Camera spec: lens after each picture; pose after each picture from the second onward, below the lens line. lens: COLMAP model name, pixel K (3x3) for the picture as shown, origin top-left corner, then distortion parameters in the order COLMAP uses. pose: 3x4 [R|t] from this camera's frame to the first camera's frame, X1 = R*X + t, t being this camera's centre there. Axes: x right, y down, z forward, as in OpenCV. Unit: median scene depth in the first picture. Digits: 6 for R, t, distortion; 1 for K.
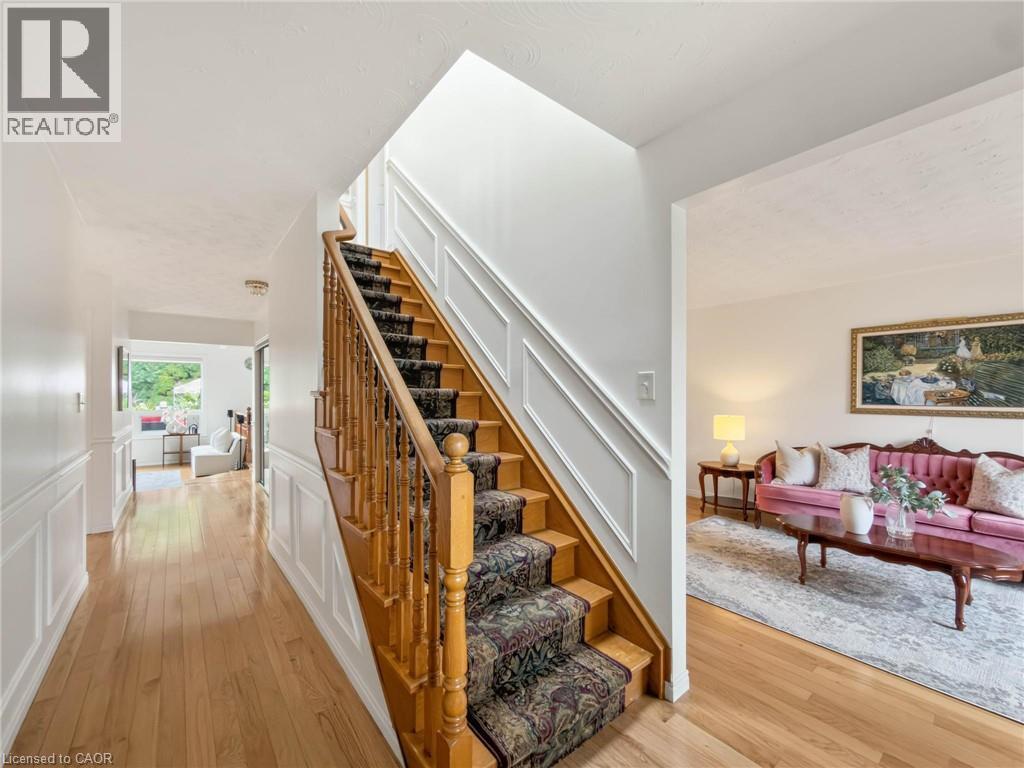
lens RADIAL K [[418.3, 0, 510.1], [0, 418.3, 393.1], [0, 0, 1]] dist [-0.000013, 0.000011]
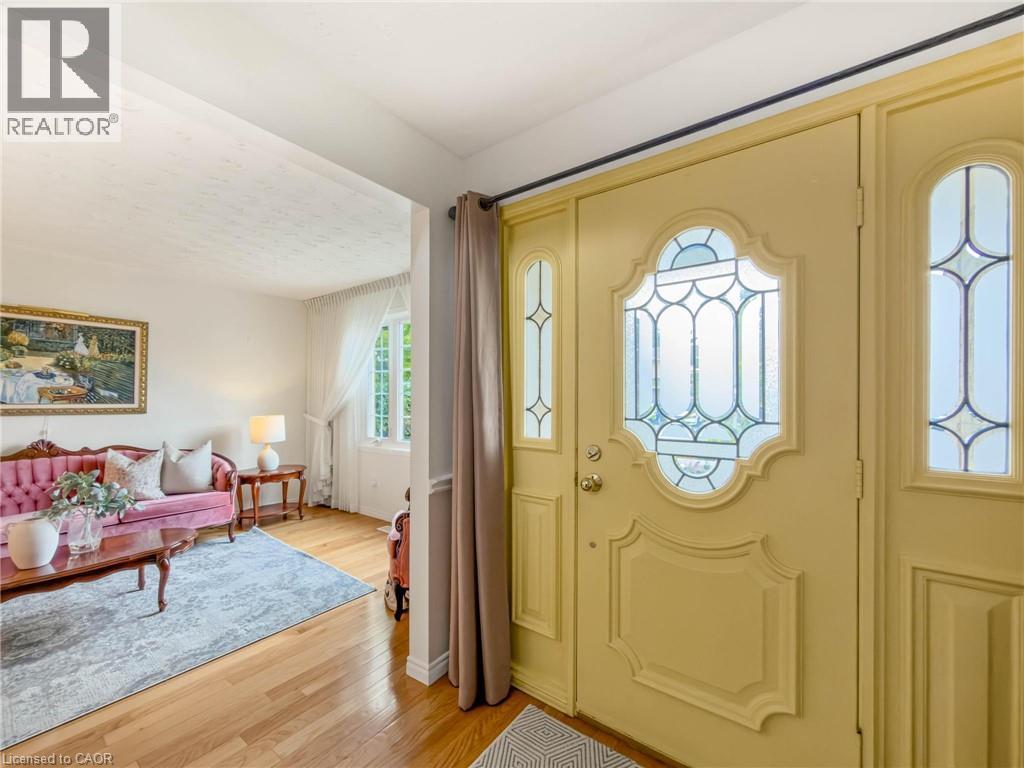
lens RADIAL K [[418.3, 0, 509.6], [0, 418.3, 392.0], [0, 0, 1]] dist [-0.000013, 0.000011]
pose [[-0.245743, 0.012291, 0.969257, -0.123923], [-0.008393, 0.999855, -0.014807, 0.010030], [-0.969299, -0.011774, -0.245604, 0.273124]]
